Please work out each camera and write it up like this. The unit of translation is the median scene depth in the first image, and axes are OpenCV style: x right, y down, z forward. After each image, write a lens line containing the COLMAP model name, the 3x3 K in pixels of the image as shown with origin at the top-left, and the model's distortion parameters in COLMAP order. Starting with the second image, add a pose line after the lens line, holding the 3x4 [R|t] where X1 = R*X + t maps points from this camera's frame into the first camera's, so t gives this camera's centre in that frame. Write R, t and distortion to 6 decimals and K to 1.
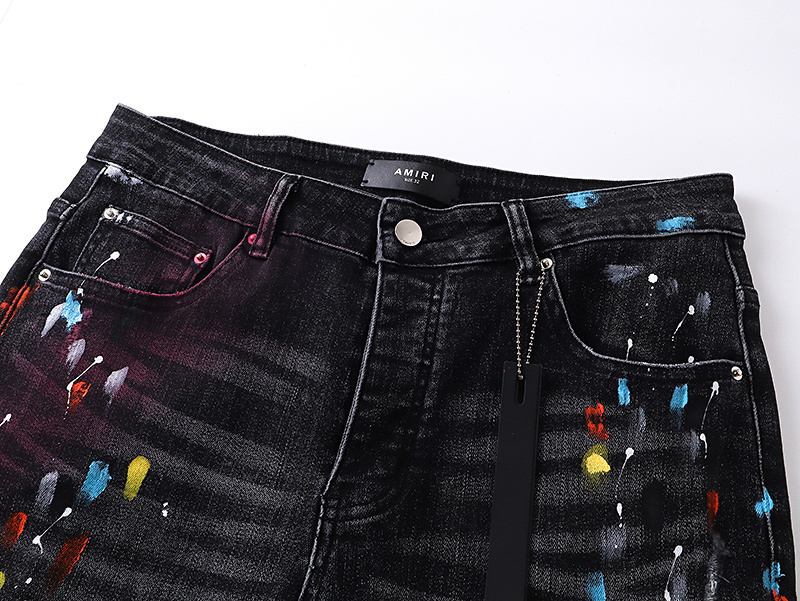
lens RADIAL K [[765.4, 0, 400.0], [0, 765.4, 300.5], [0, 0, 1]] dist [0.003936, 0.012298]
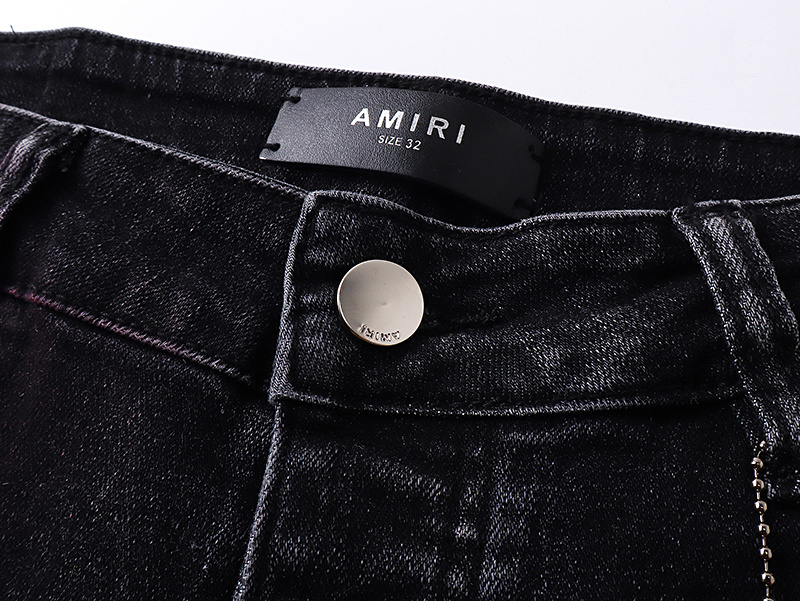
lens RADIAL K [[765.4, 0, 400.0], [0, 765.4, 300.5], [0, 0, 1]] dist [0.003936, 0.012298]
pose [[0.998757, 0.019309, -0.045949, 0.033435], [-0.020073, 0.999667, -0.016228, -0.083724], [0.045621, 0.017131, 0.998812, 0.682754]]
